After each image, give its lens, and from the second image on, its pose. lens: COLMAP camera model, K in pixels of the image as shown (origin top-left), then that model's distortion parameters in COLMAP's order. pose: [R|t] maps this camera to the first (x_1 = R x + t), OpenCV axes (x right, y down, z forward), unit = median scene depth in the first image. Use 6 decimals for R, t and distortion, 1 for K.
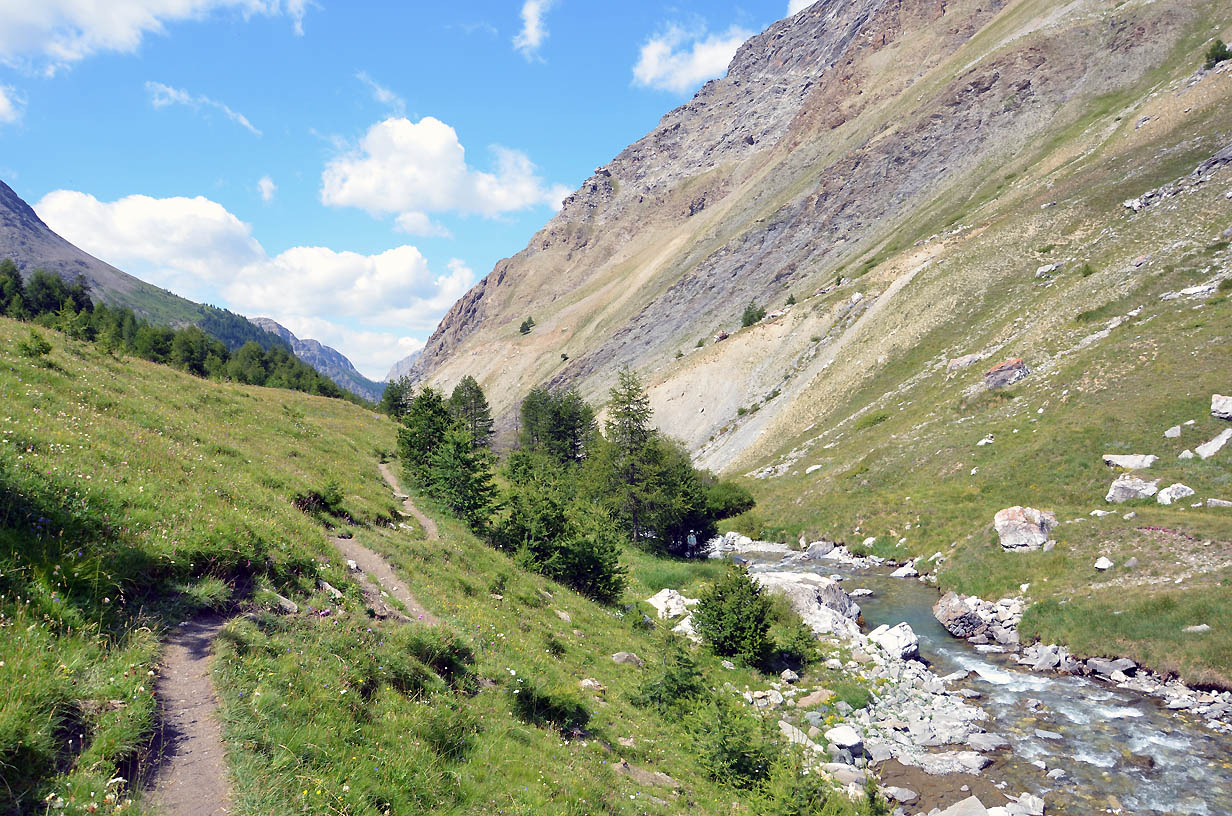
lens RADIAL K [[973.6, 0, 616.1], [0, 973.6, 408.1], [0, 0, 1]] dist [-0.088359, 0.002118]
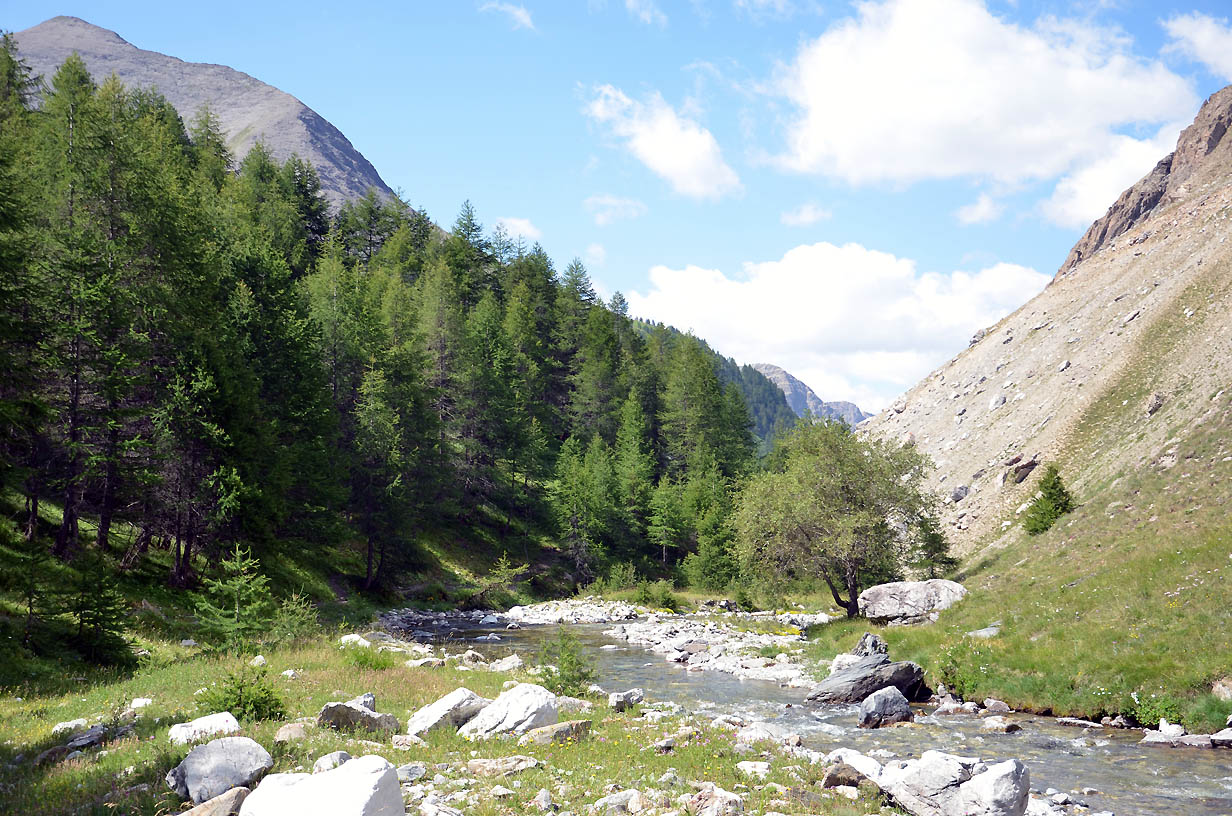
lens RADIAL K [[1582.1, 0, 615.5], [0, 1582.1, 407.6], [0, 0, 1]] dist [0.007781, 0.000000]
pose [[0.894999, 0.004748, -0.446044, -0.024712], [-0.039326, 0.996890, -0.068297, 0.007767], [0.444332, 0.078667, 0.892402, 0.170964]]
